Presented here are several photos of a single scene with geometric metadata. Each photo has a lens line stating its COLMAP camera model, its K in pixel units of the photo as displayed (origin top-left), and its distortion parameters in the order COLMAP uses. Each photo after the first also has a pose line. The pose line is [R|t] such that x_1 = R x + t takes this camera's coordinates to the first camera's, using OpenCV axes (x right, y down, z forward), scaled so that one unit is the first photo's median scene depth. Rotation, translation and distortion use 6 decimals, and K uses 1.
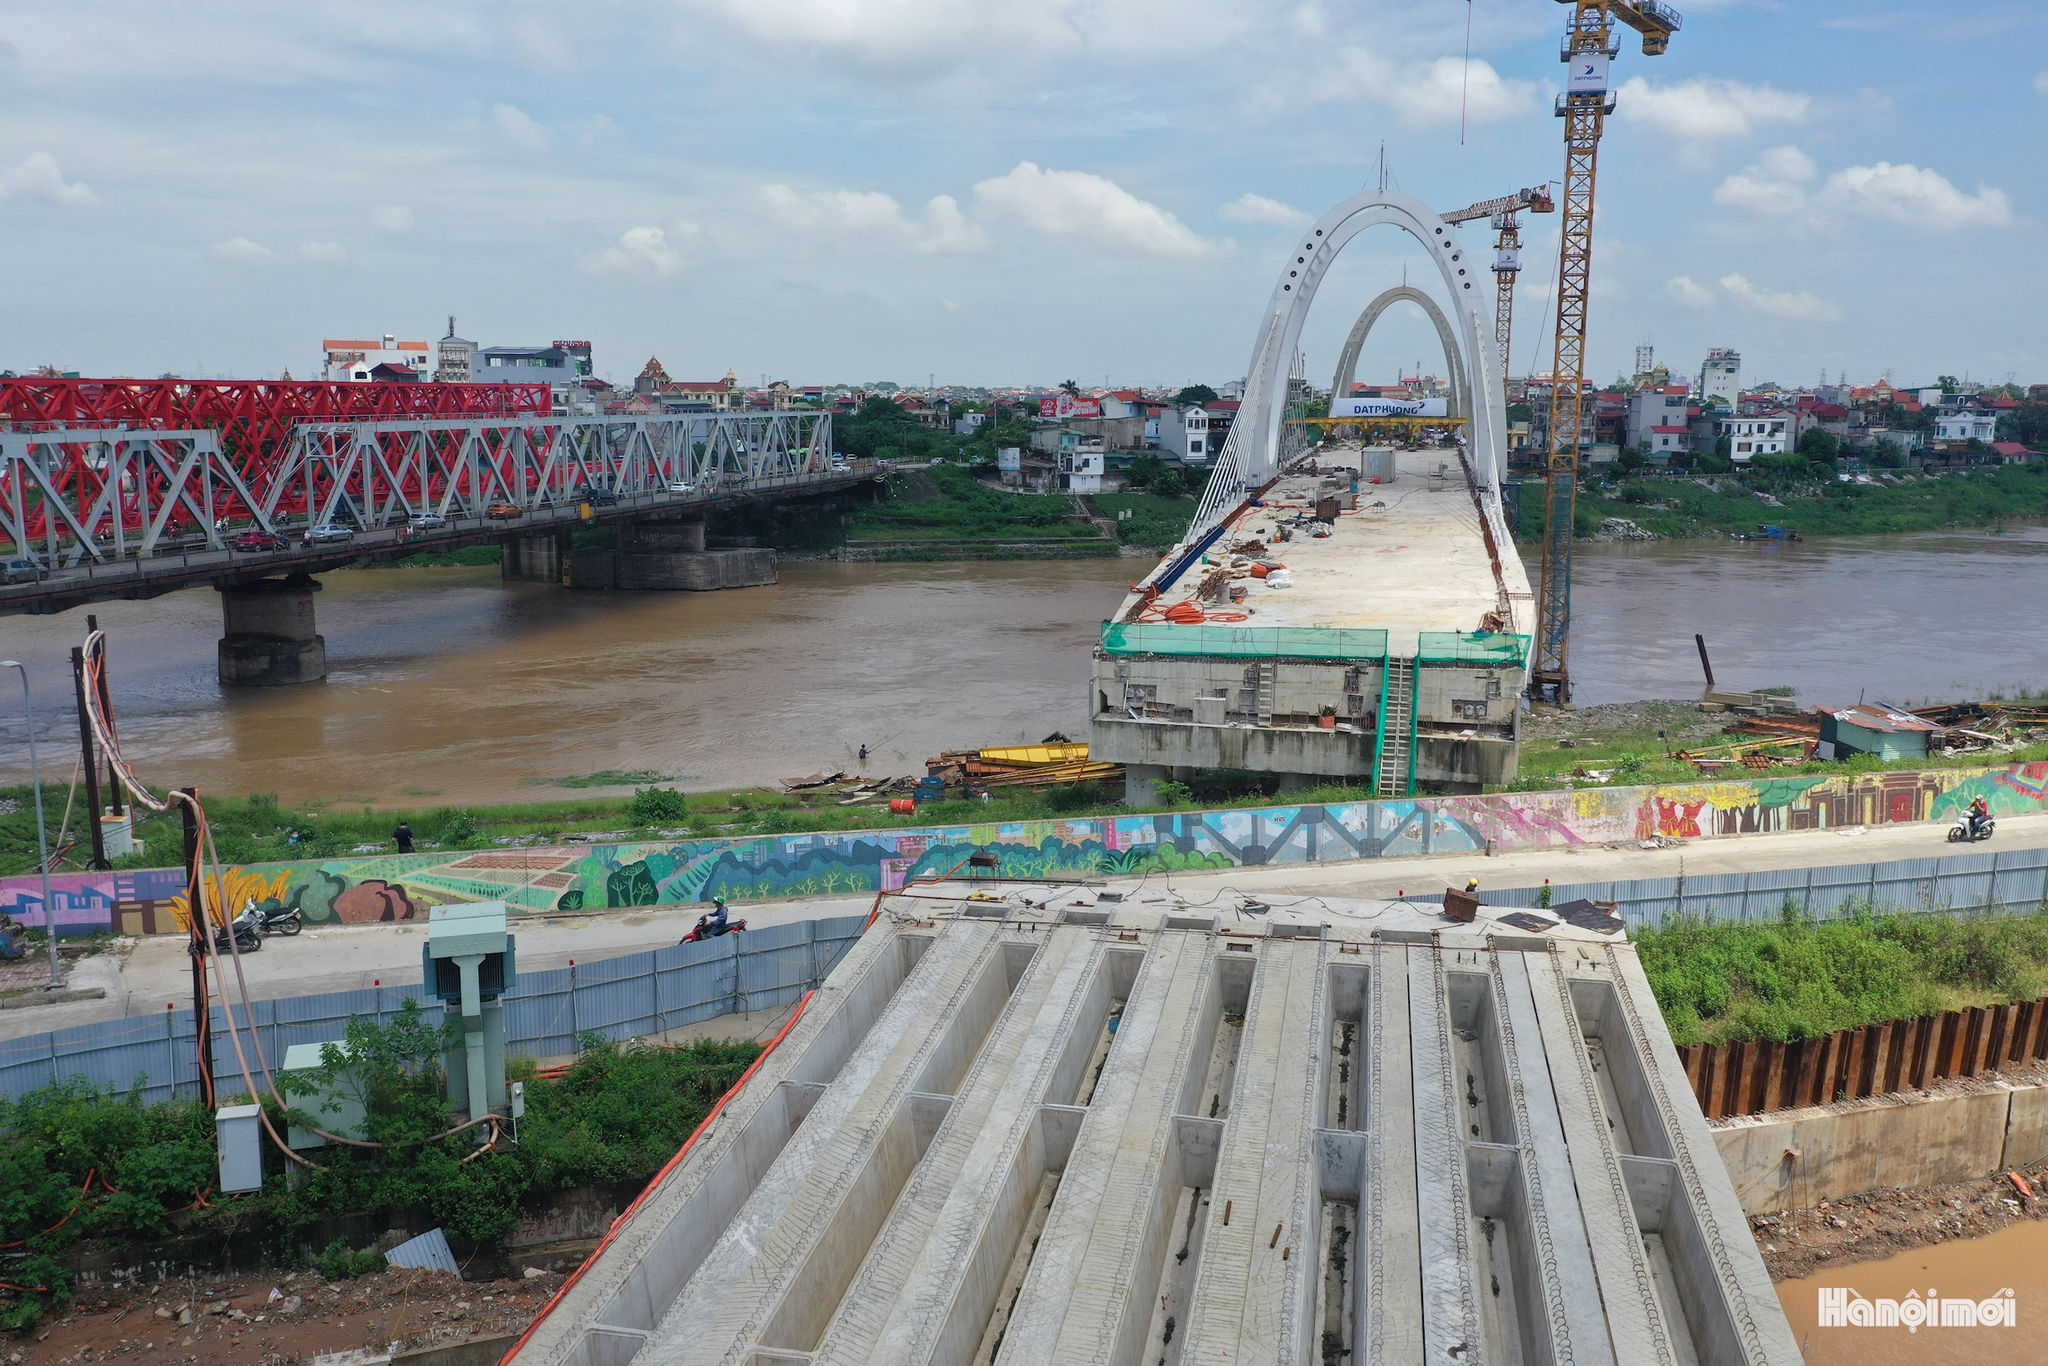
lens RADIAL K [[1624.1, 0, 1026.5], [0, 1624.1, 681.2], [0, 0, 1]] dist [0.011622, -0.000631]
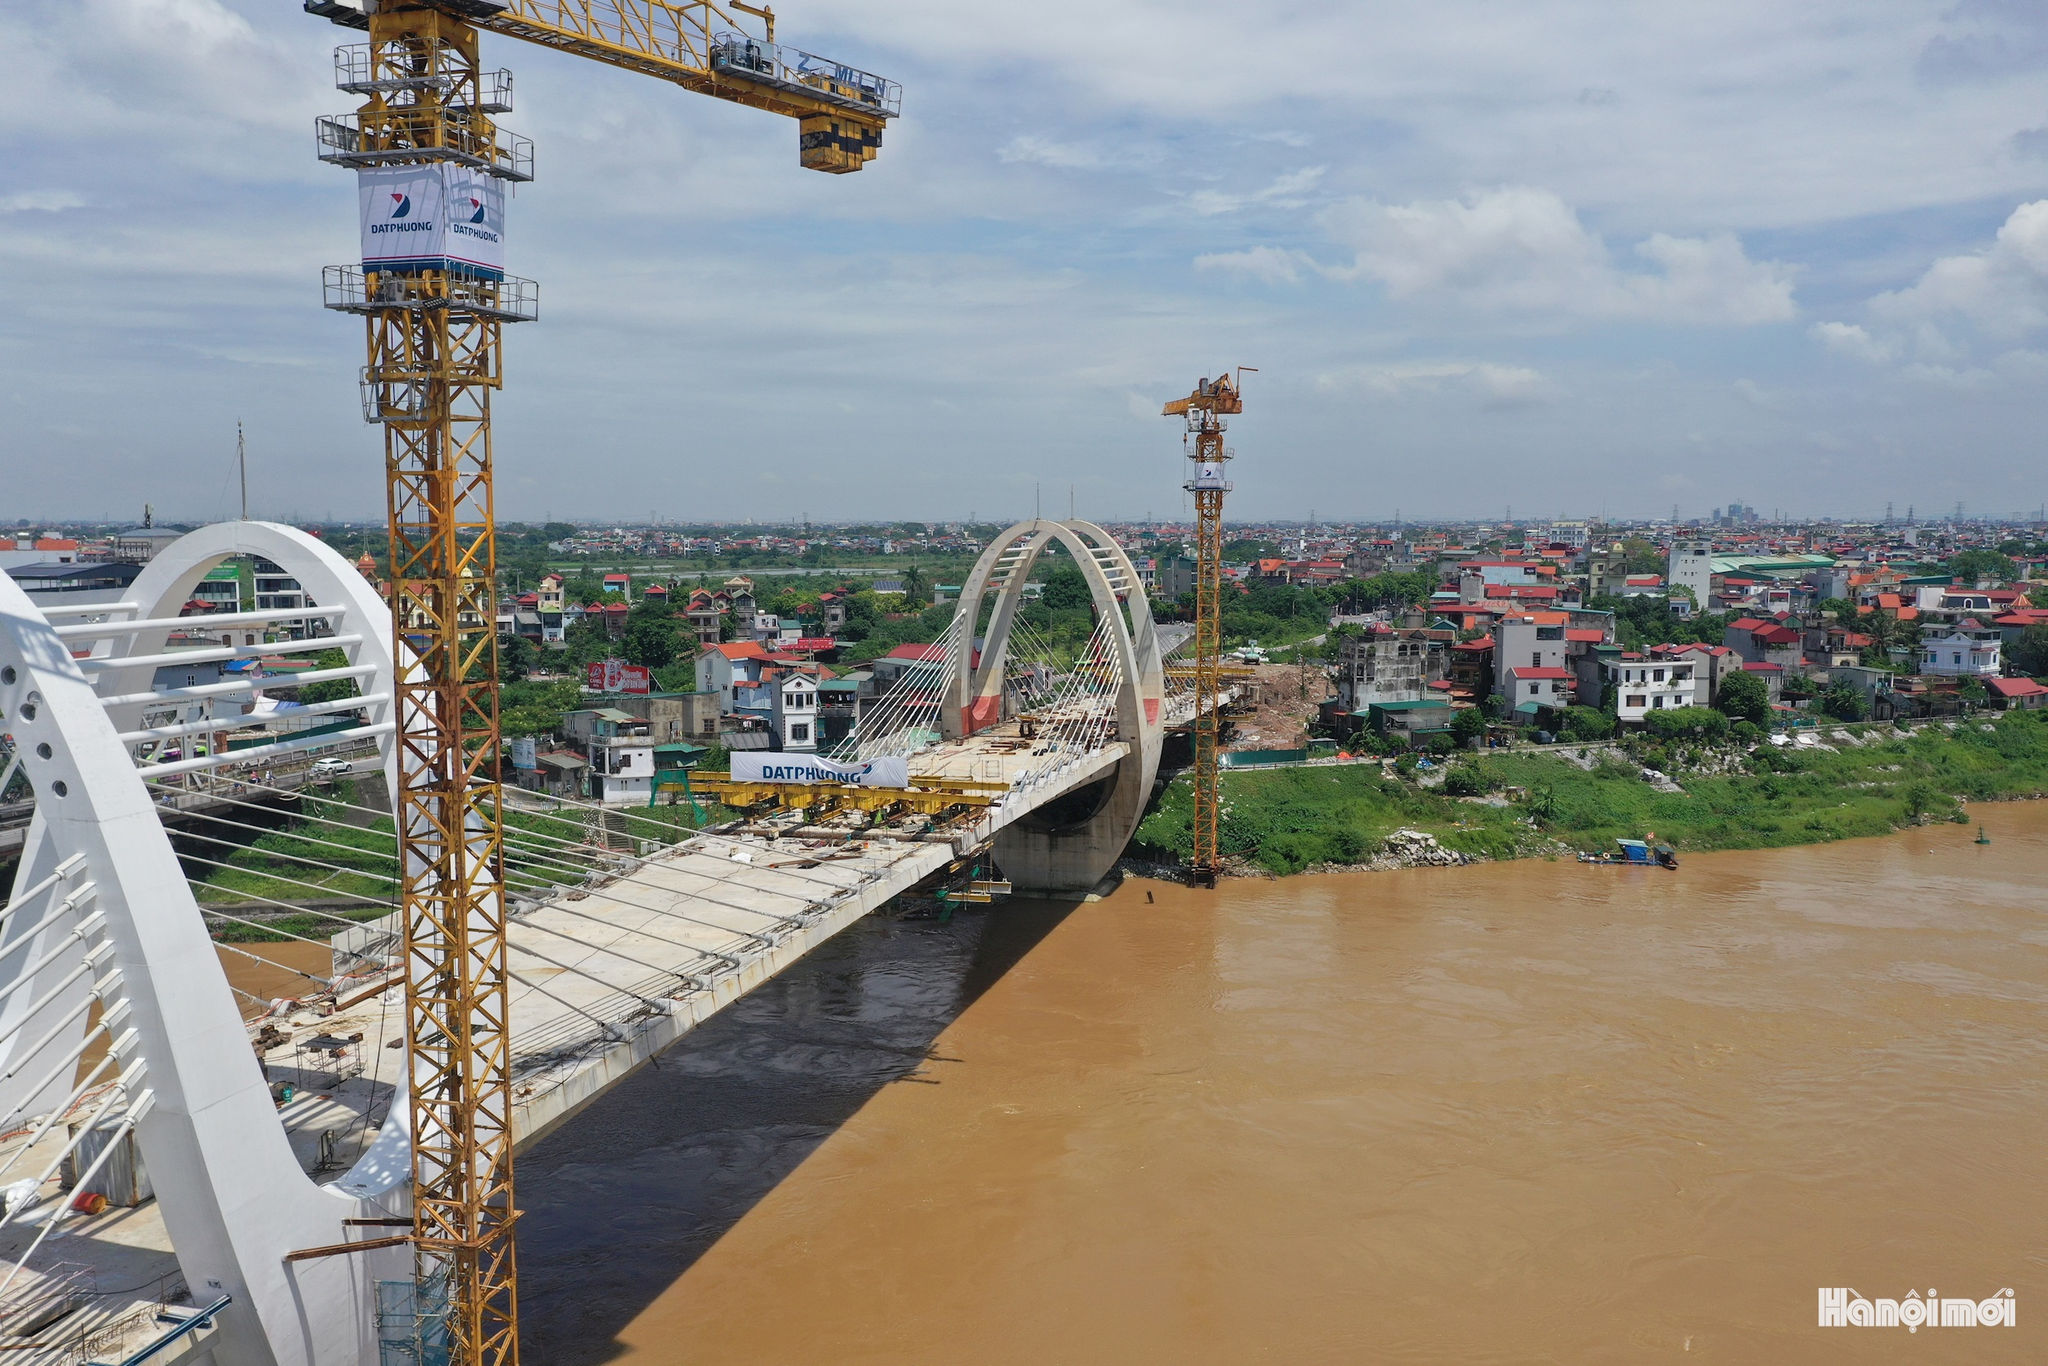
lens RADIAL K [[1624.1, 0, 1021.5], [0, 1624.1, 684.7], [0, 0, 1]] dist [0.011622, -0.000631]
pose [[0.999039, -0.000397, -0.043820, 0.195174], [-0.002969, 0.997048, -0.076725, -0.093763], [0.043721, 0.076781, 0.996089, 0.253641]]
